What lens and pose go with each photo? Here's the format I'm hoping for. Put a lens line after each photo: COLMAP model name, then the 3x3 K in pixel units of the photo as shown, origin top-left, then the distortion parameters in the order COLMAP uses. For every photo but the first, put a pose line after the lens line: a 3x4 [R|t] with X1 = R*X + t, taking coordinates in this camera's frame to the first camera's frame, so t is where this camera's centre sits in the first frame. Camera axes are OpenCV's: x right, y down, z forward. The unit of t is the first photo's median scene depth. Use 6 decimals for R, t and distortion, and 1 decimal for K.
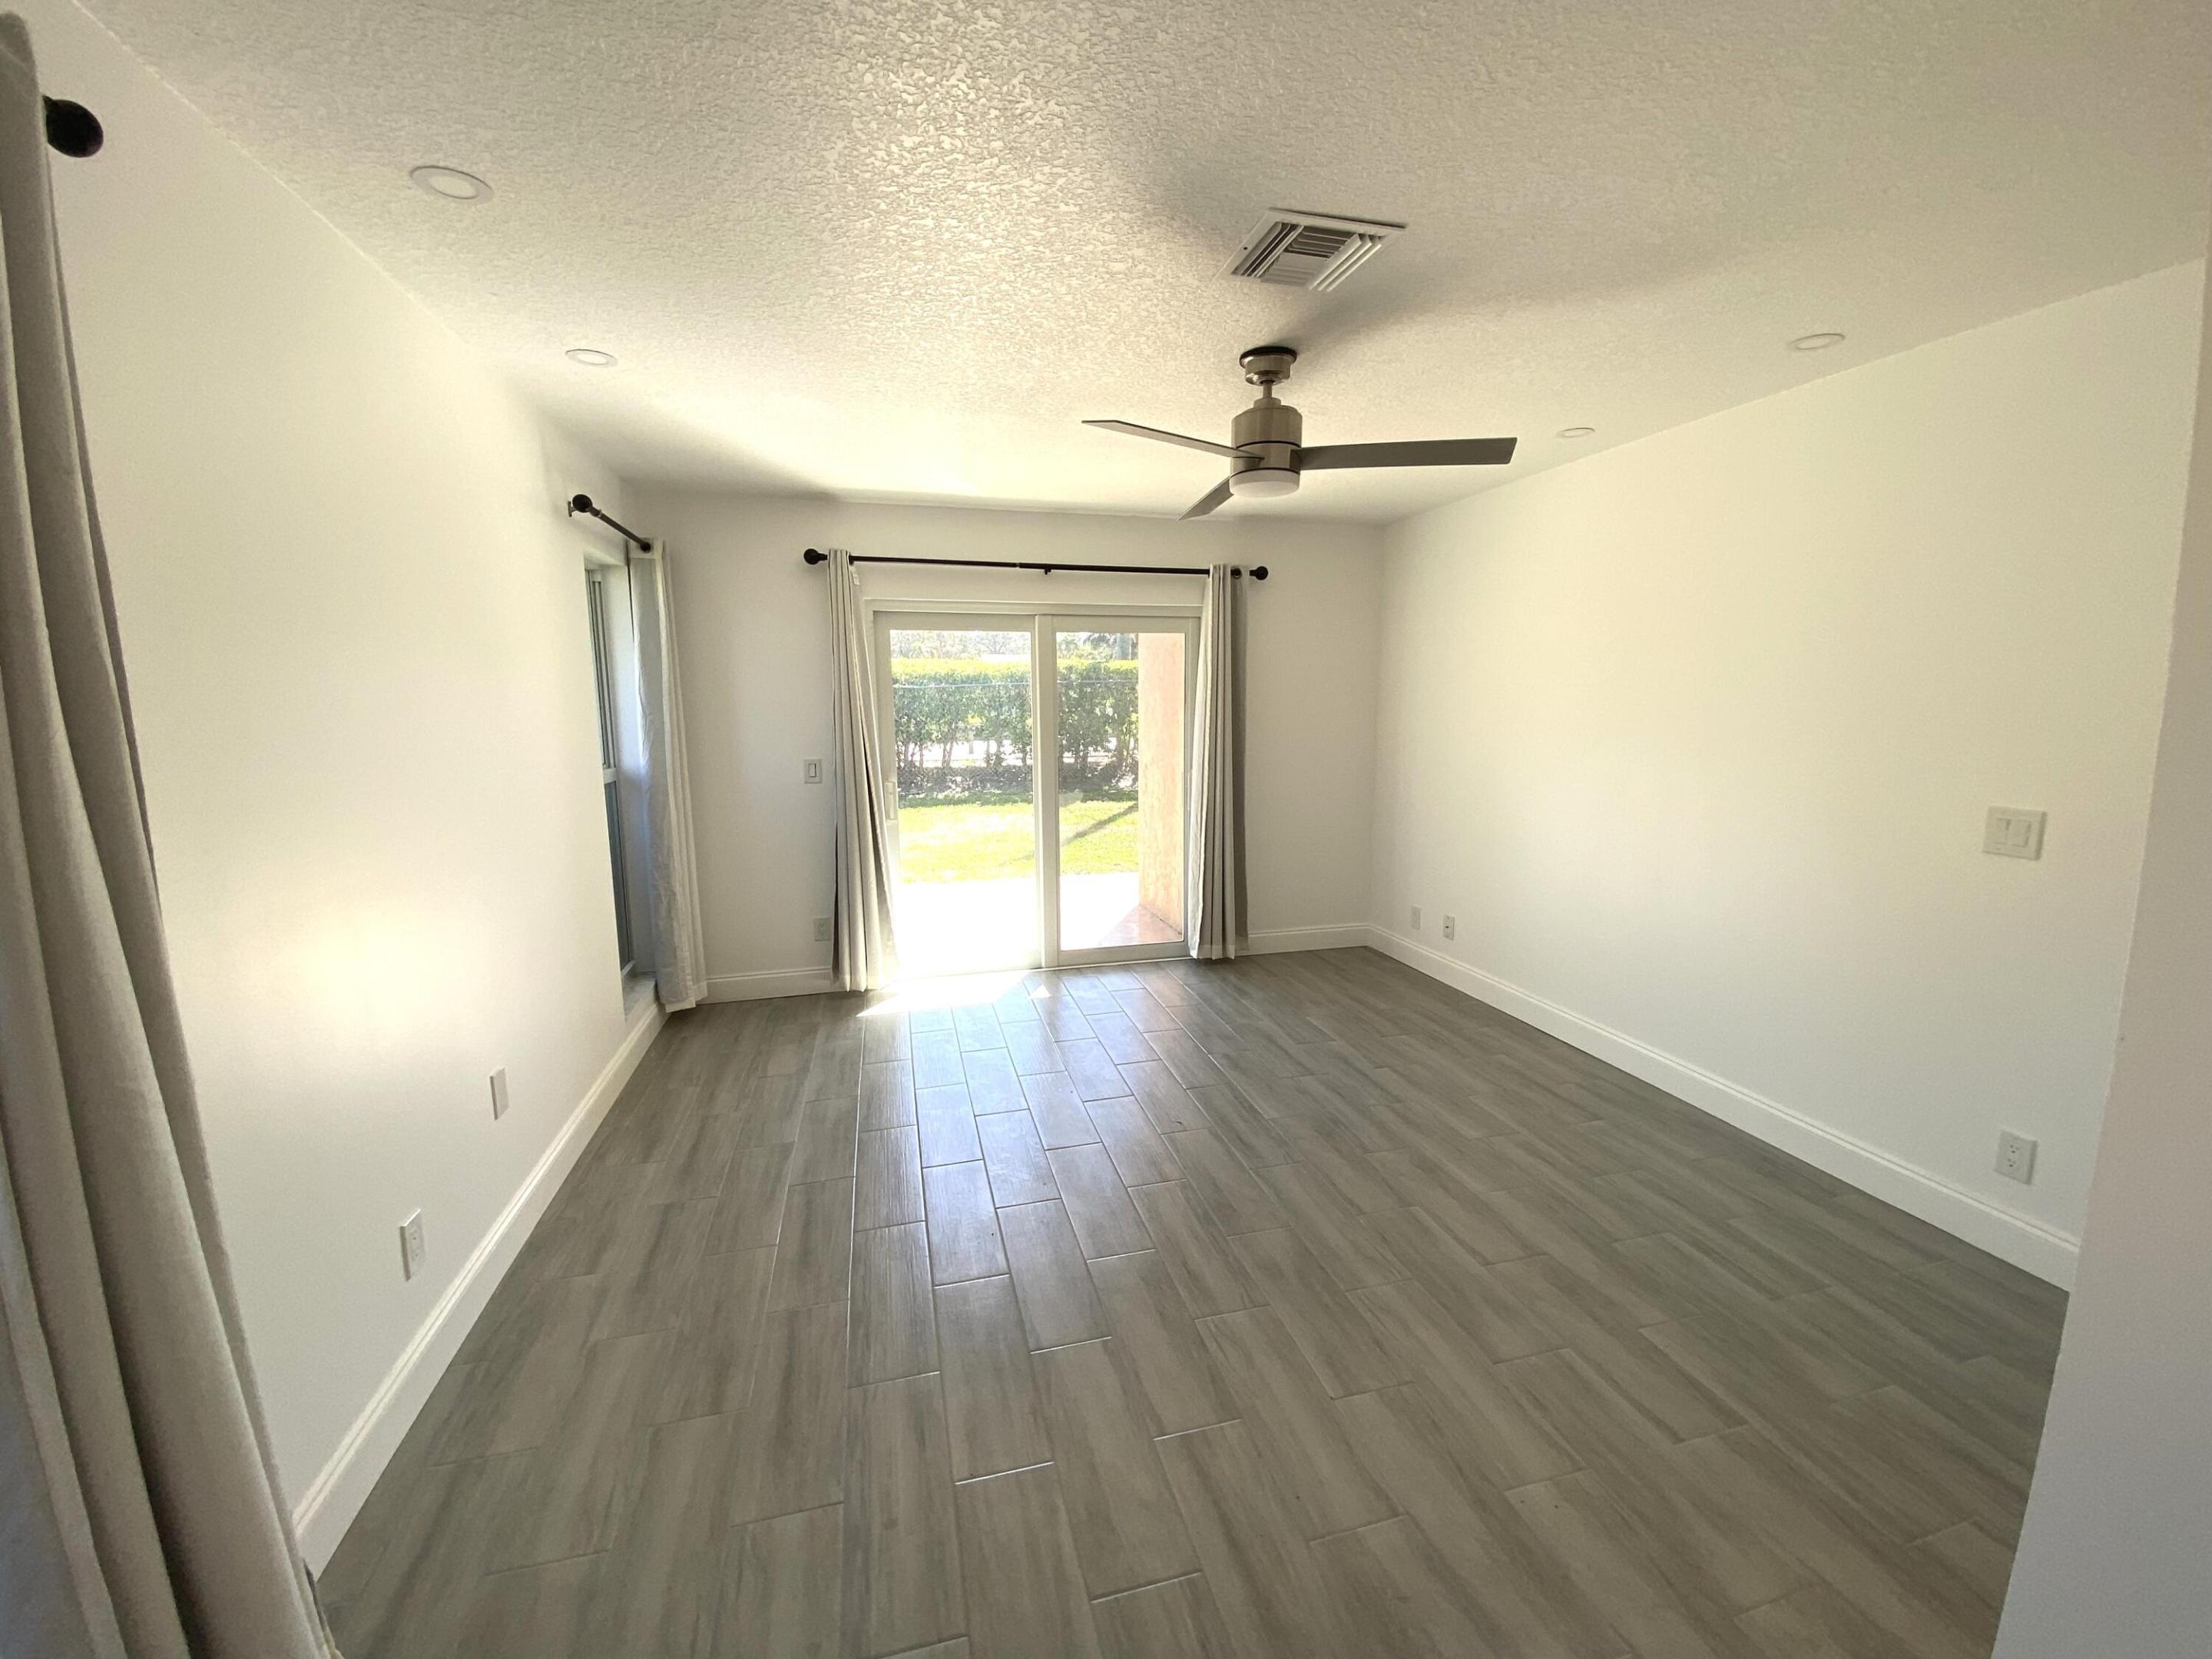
lens RADIAL K [[888.4, 0, 1106.9], [0, 888.4, 820.1], [0, 0, 1]] dist [0.042975, -0.027997]
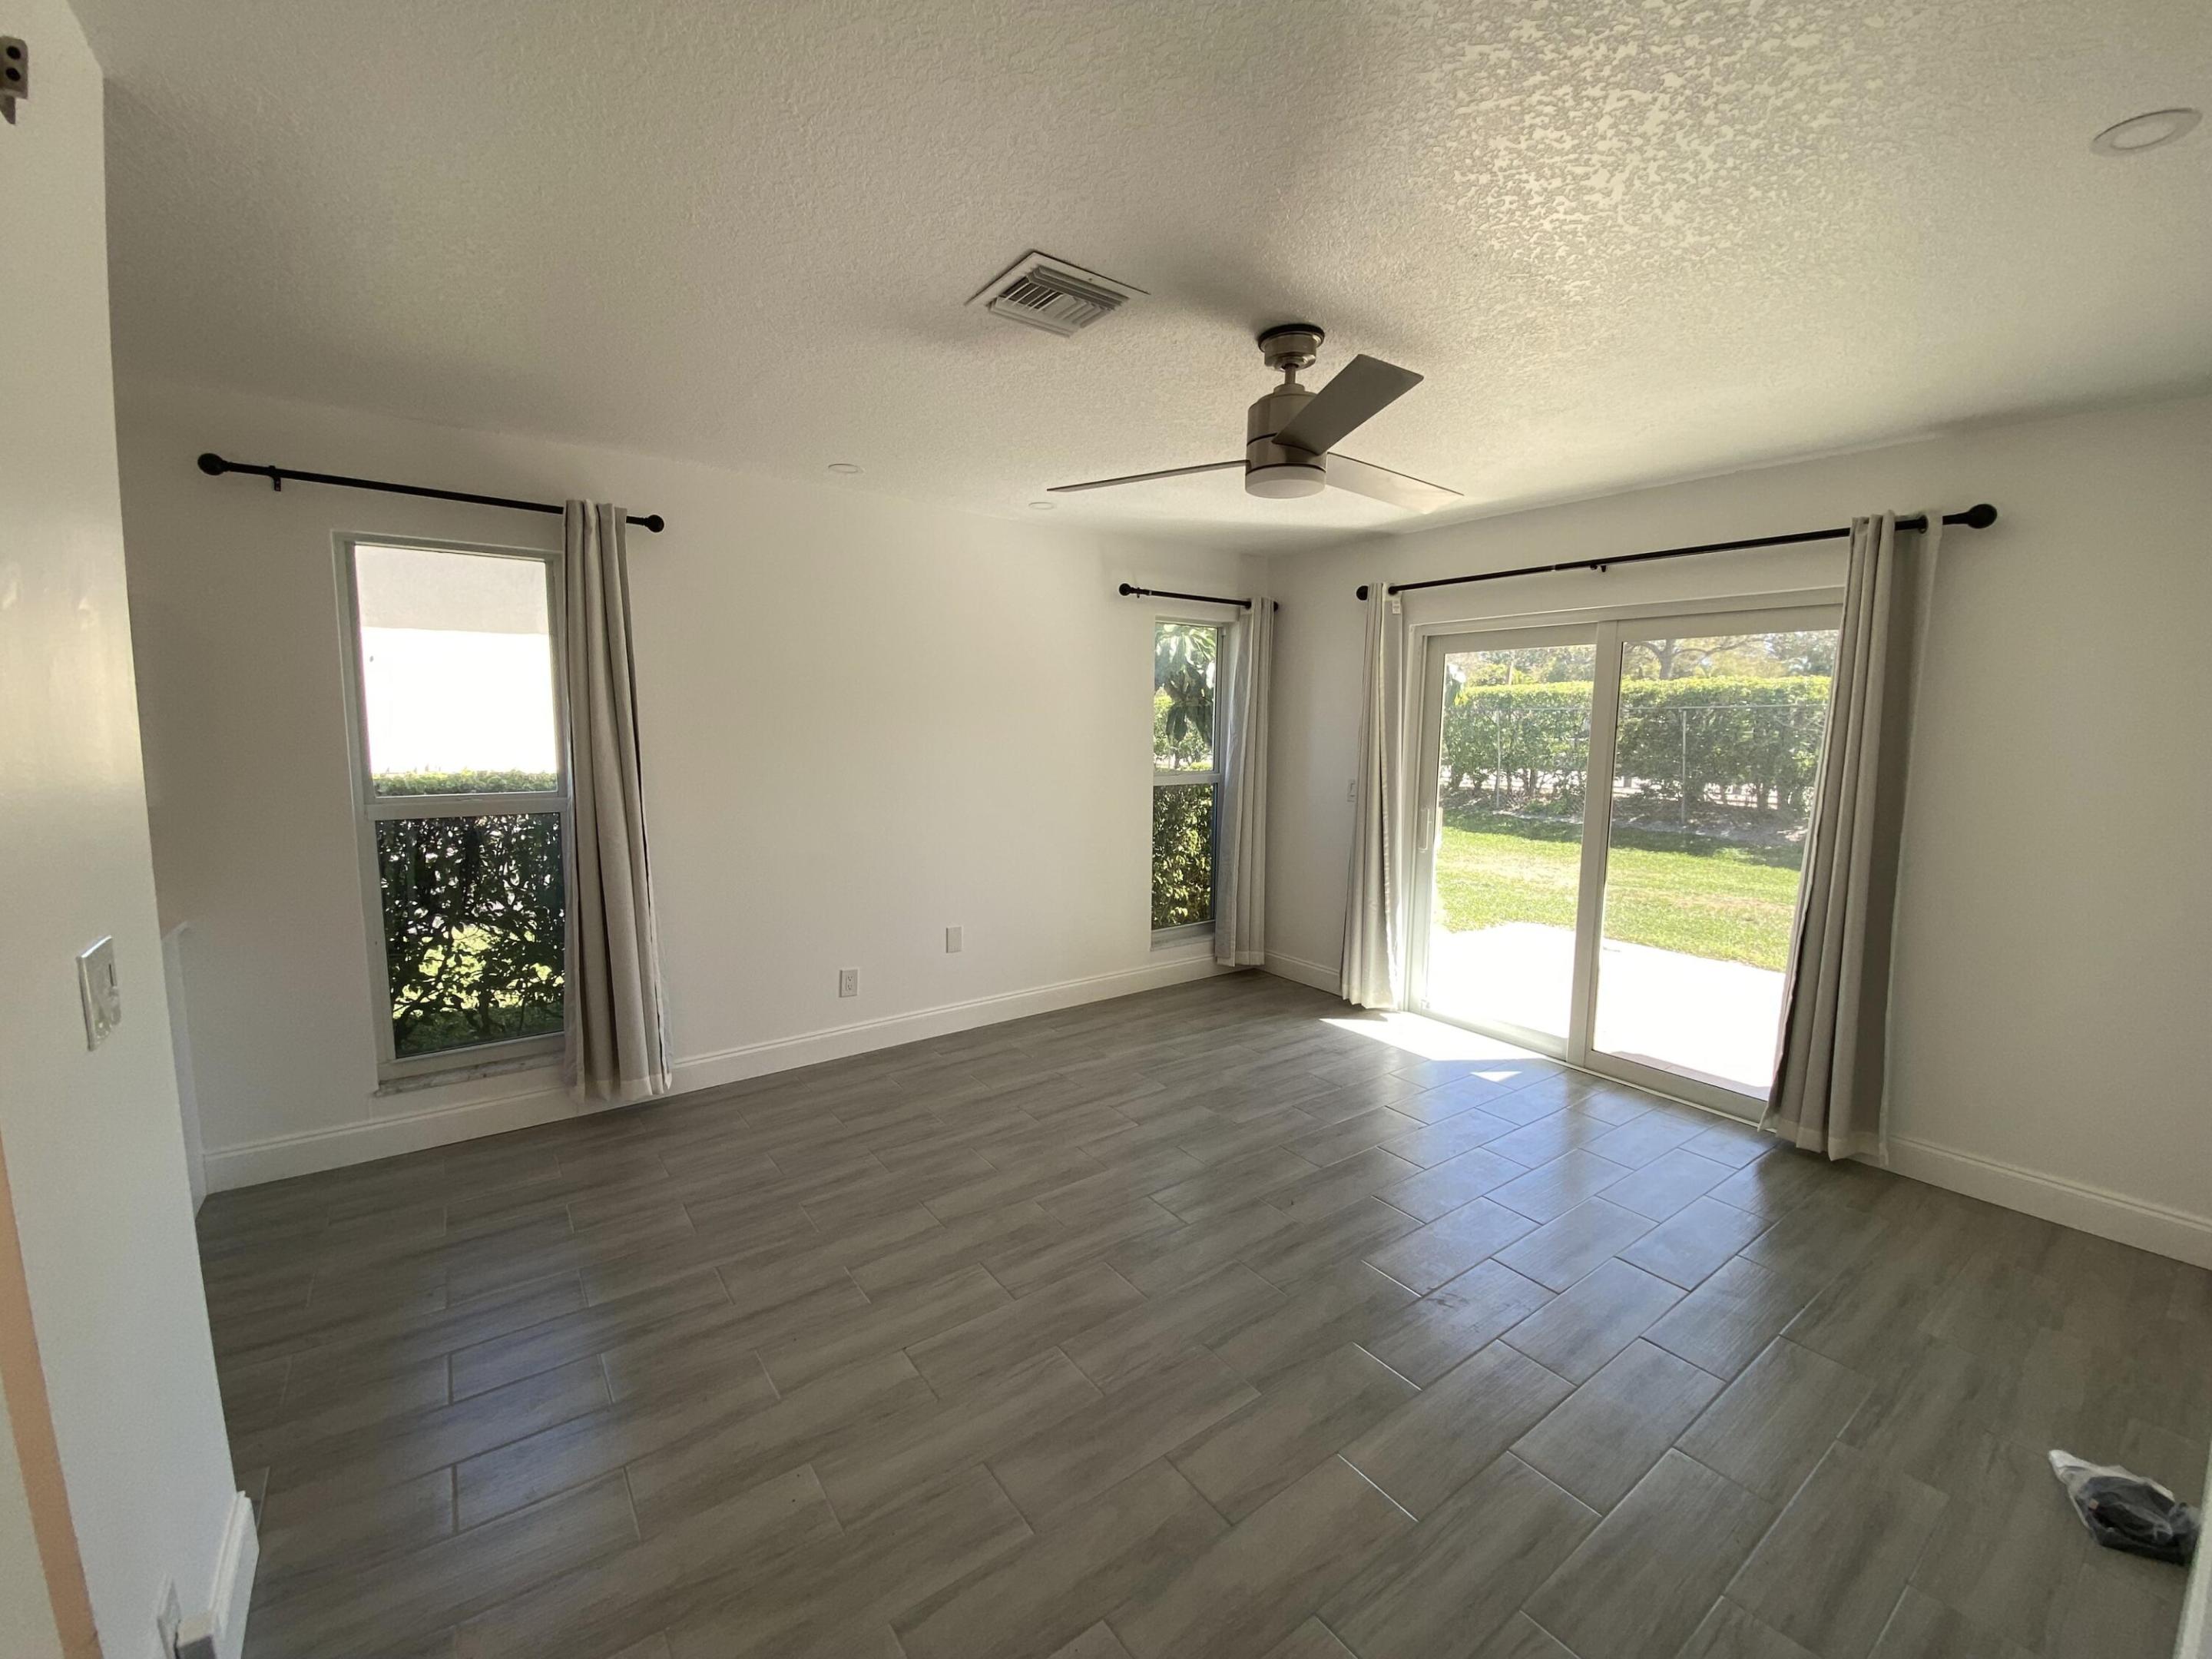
lens RADIAL K [[888.4, 0, 1106.9], [0, 888.4, 820.1], [0, 0, 1]] dist [0.042975, -0.027997]
pose [[0.370947, 0.116849, -0.921273, 0.628706], [-0.142600, 0.987454, 0.067826, -0.056230], [0.917640, 0.106214, 0.382956, 0.356506]]
